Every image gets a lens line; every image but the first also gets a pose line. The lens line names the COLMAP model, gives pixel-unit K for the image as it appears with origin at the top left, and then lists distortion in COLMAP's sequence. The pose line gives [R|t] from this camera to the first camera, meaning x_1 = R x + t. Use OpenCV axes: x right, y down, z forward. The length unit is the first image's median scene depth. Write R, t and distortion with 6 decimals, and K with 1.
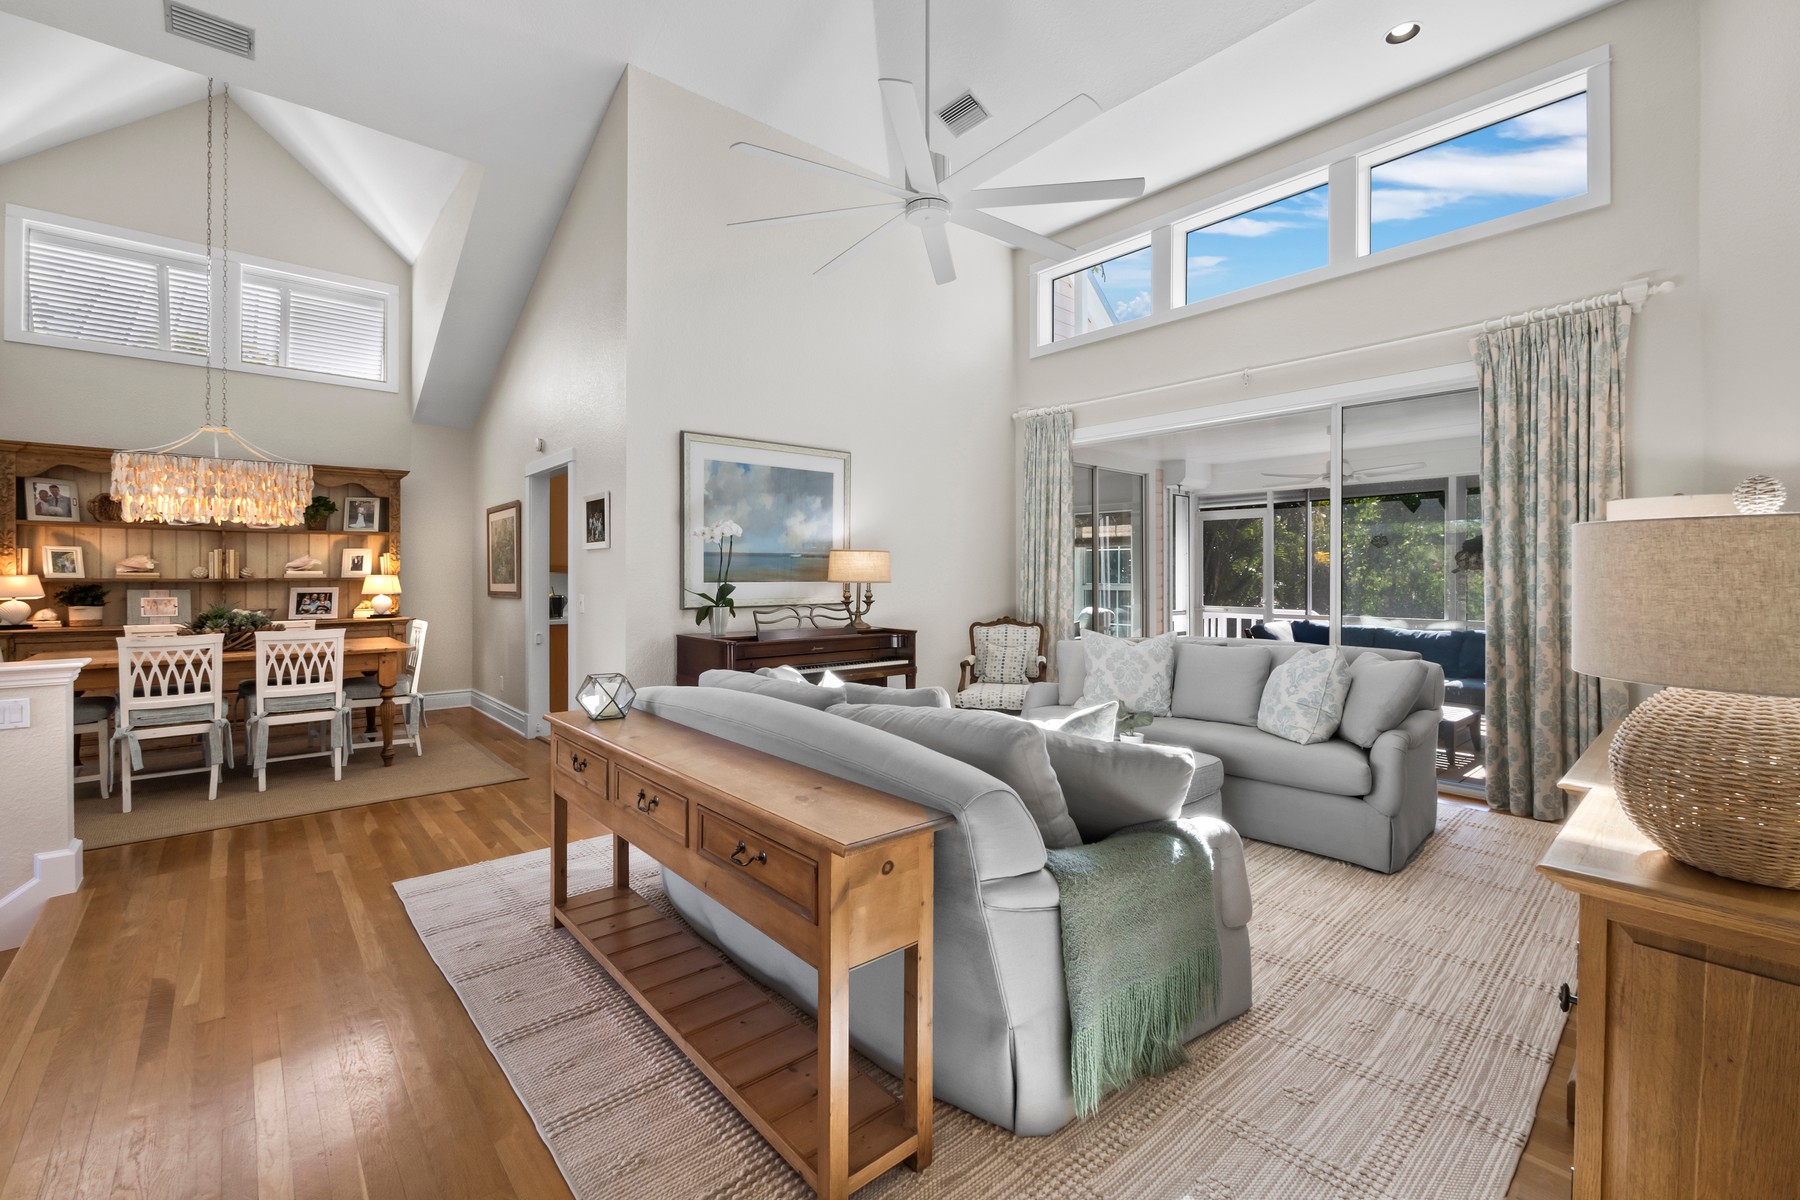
lens RADIAL K [[760.1, 0, 898.9], [0, 760.1, 579.5], [0, 0, 1]] dist [-0.006329, 0.001564]
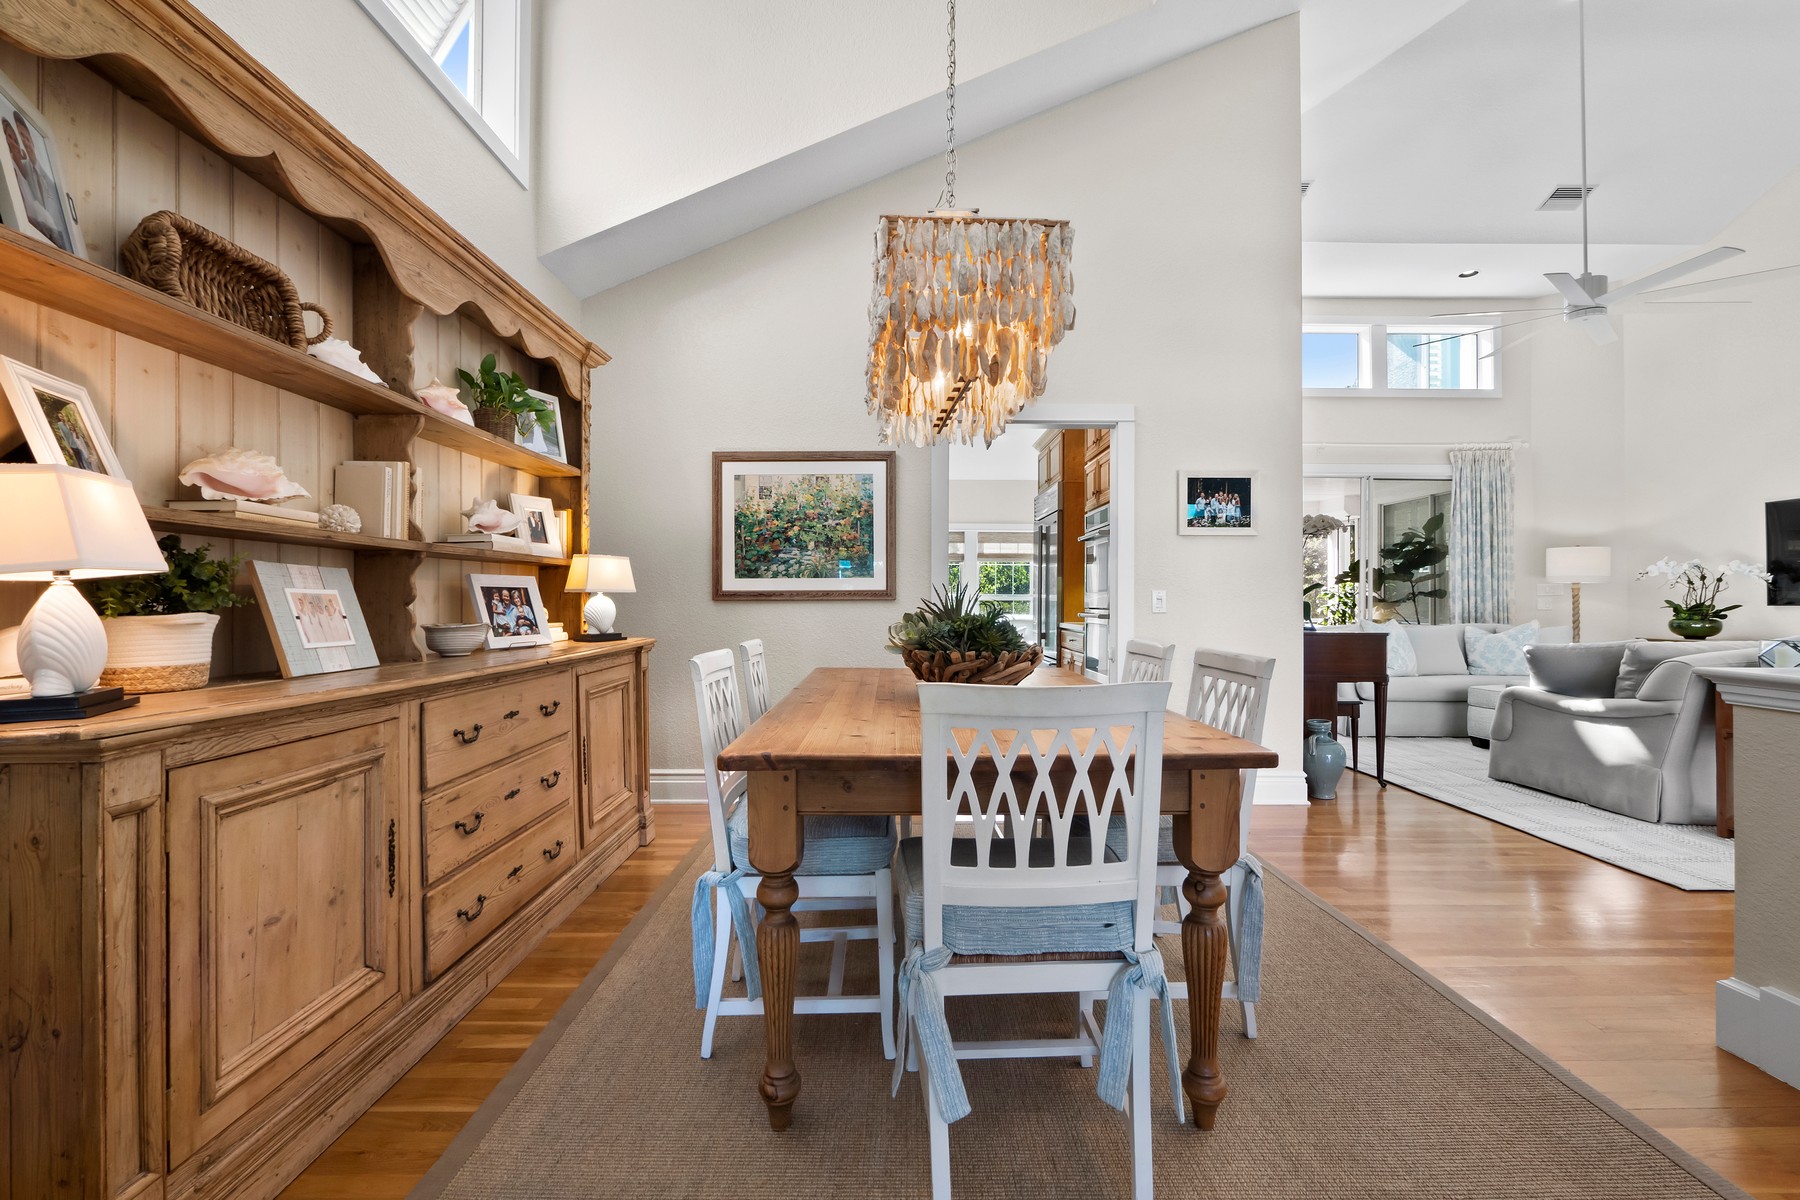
lens RADIAL K [[760.1, 0, 905.3], [0, 760.1, 589.6], [0, 0, 1]] dist [-0.006329, 0.001564]
pose [[0.648867, 0.013977, 0.760773, -1.156642], [0.000294, 0.999827, -0.018619, 0.033170], [-0.760902, 0.012305, 0.648751, 0.657333]]
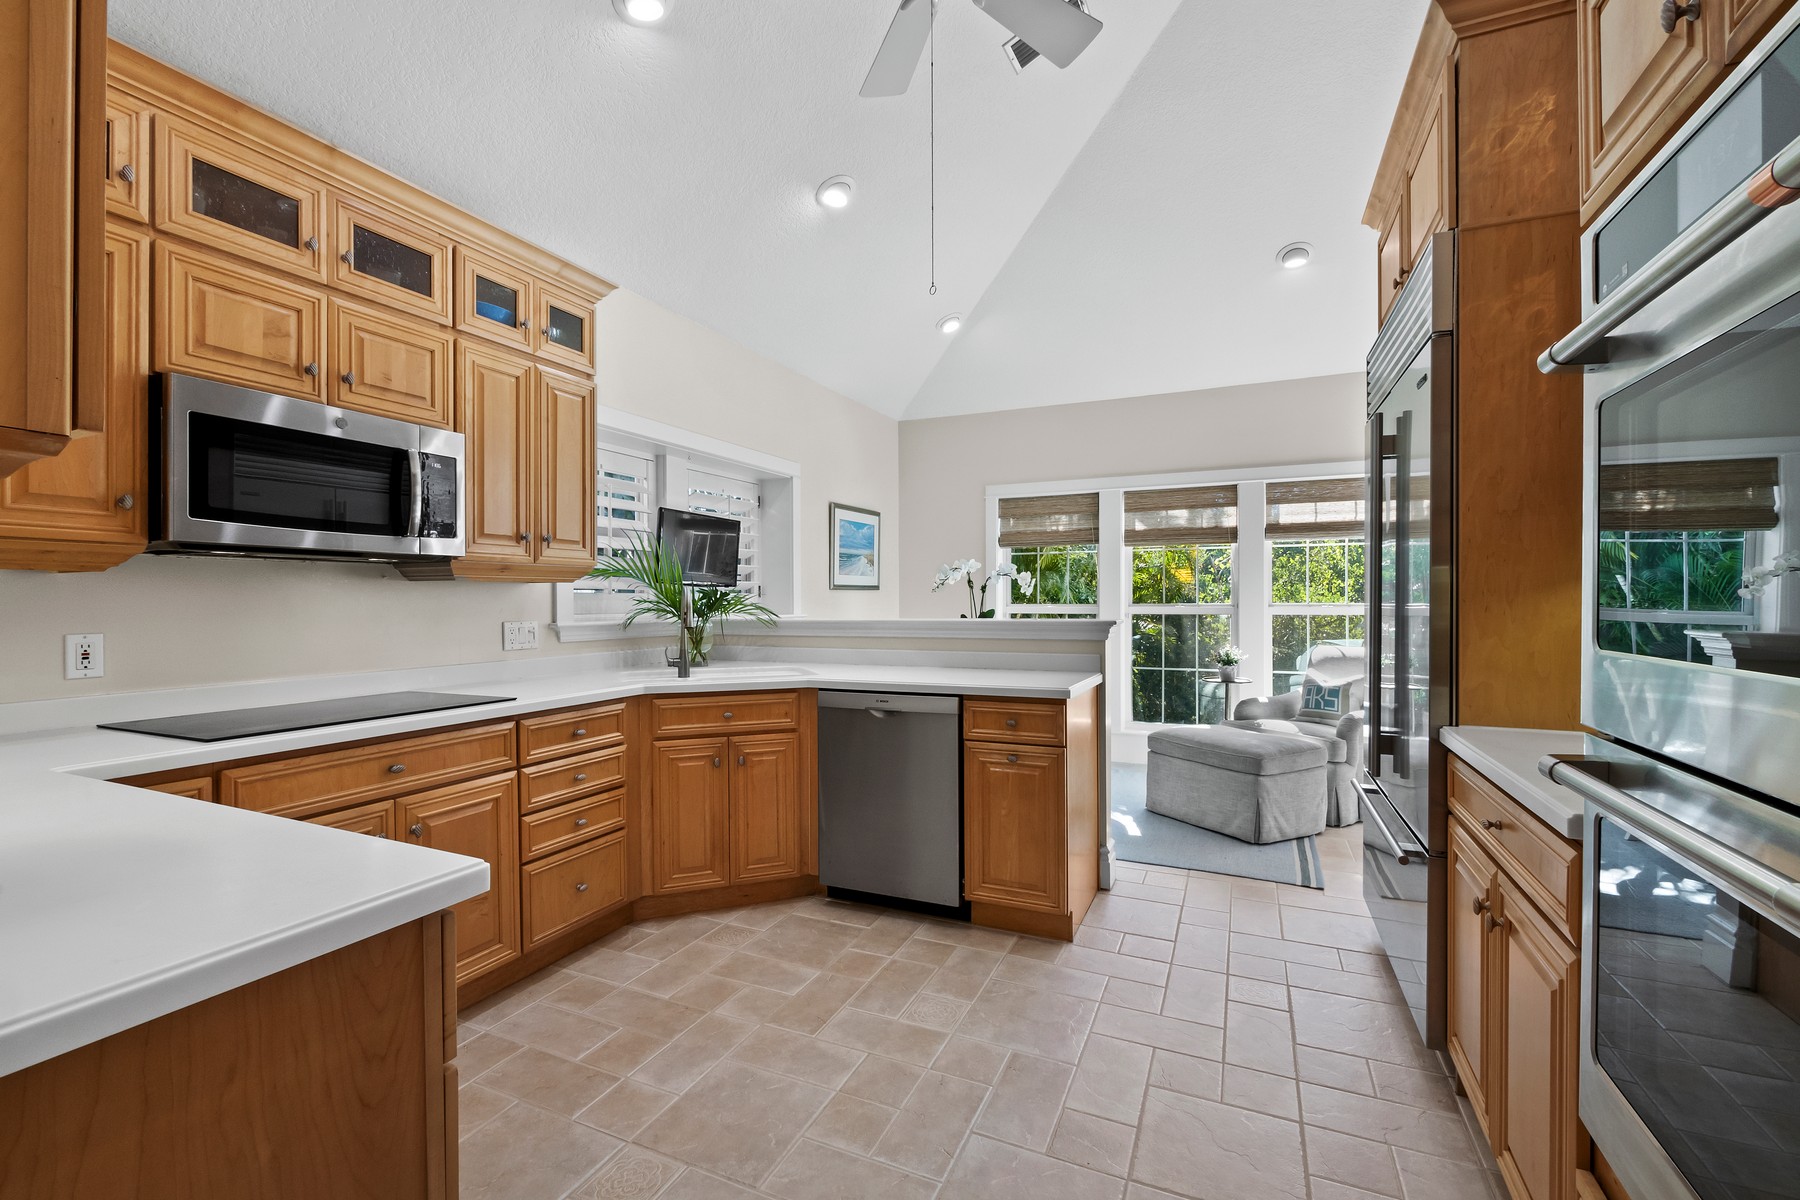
lens RADIAL K [[760.1, 0, 913.1], [0, 760.1, 592.1], [0, 0, 1]] dist [-0.006329, 0.001564]
pose [[0.908221, 0.000915, 0.418491, -0.426857], [0.005101, 0.999899, -0.013257, 0.005328], [-0.418461, 0.014175, 0.908124, 1.048931]]
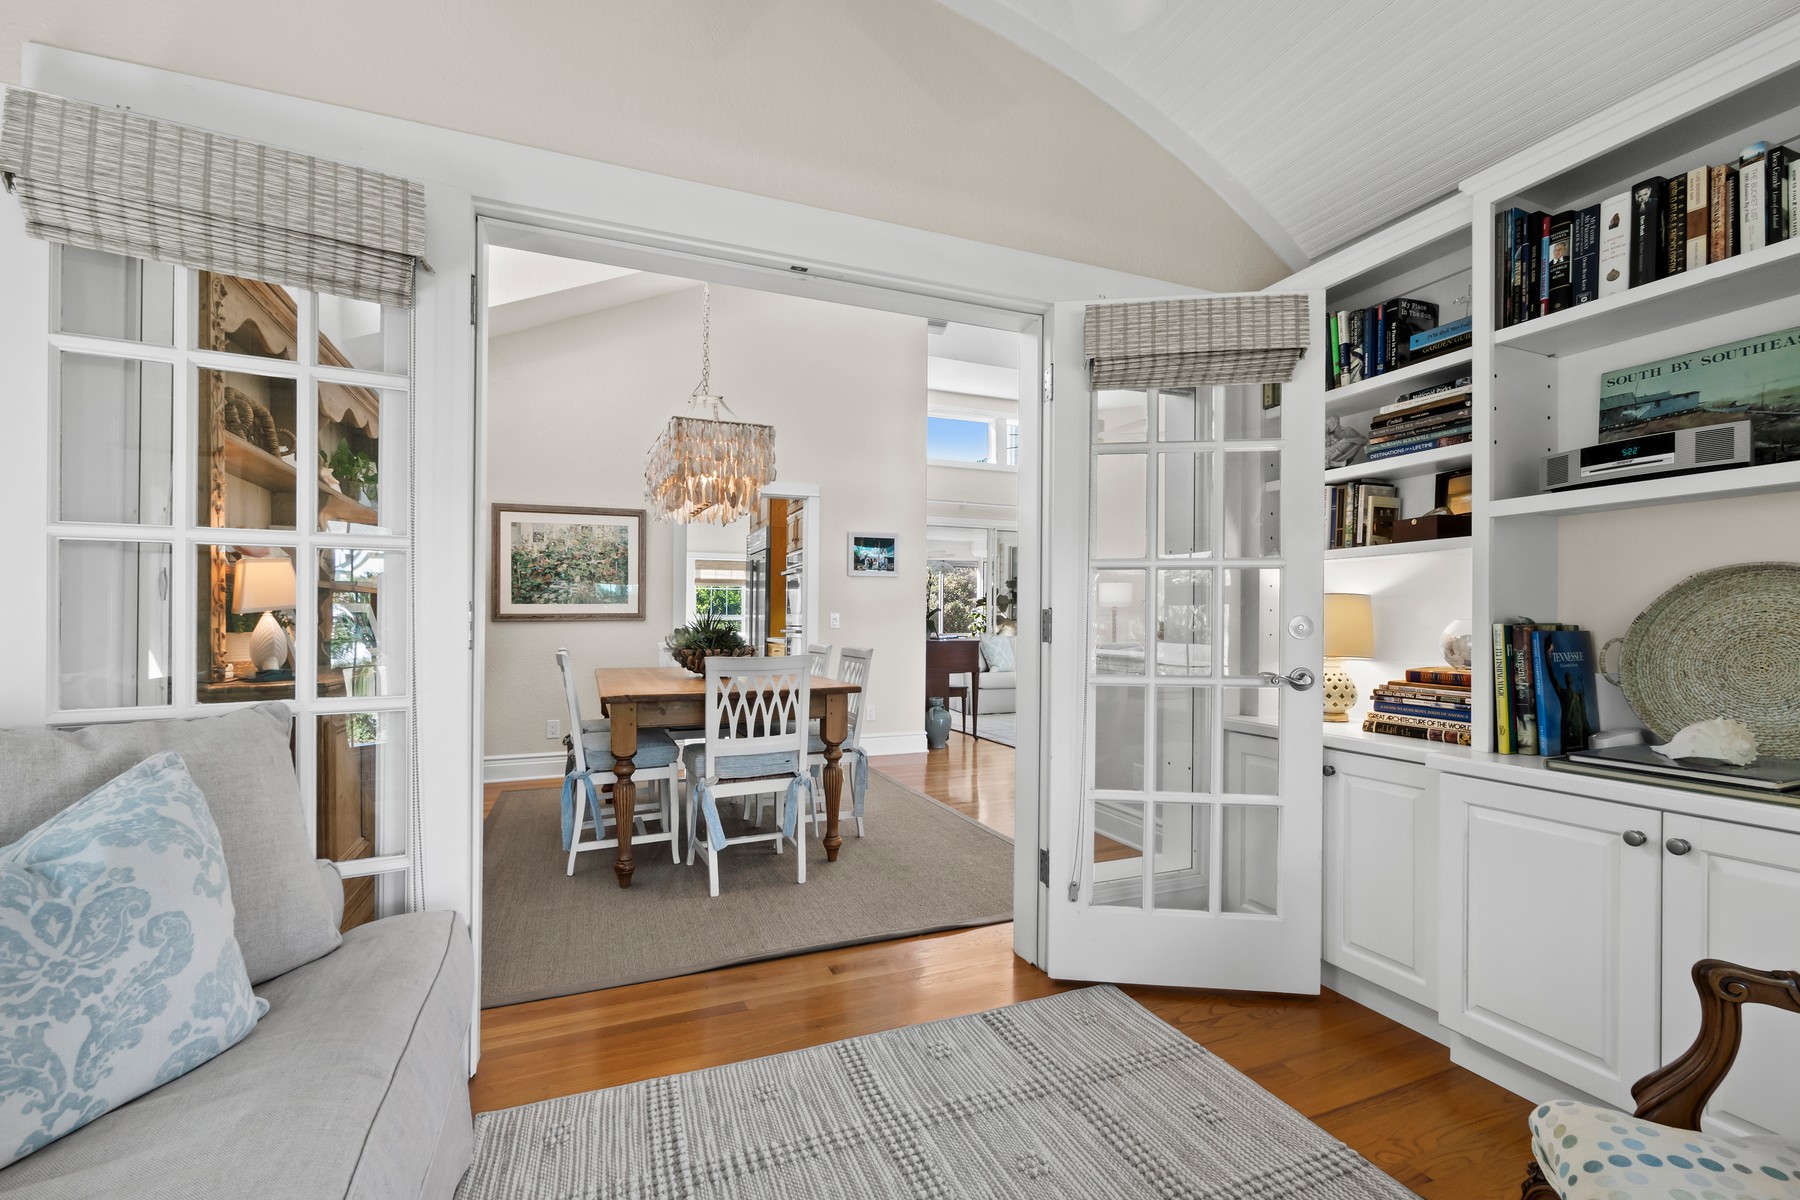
lens RADIAL K [[760.1, 0, 907.1], [0, 760.1, 593.4], [0, 0, 1]] dist [-0.006329, 0.001564]
pose [[0.318614, 0.033598, 0.947289, -1.438349], [0.006578, 0.999269, -0.037654, 0.033711], [-0.947862, 0.018229, 0.318160, 0.500922]]
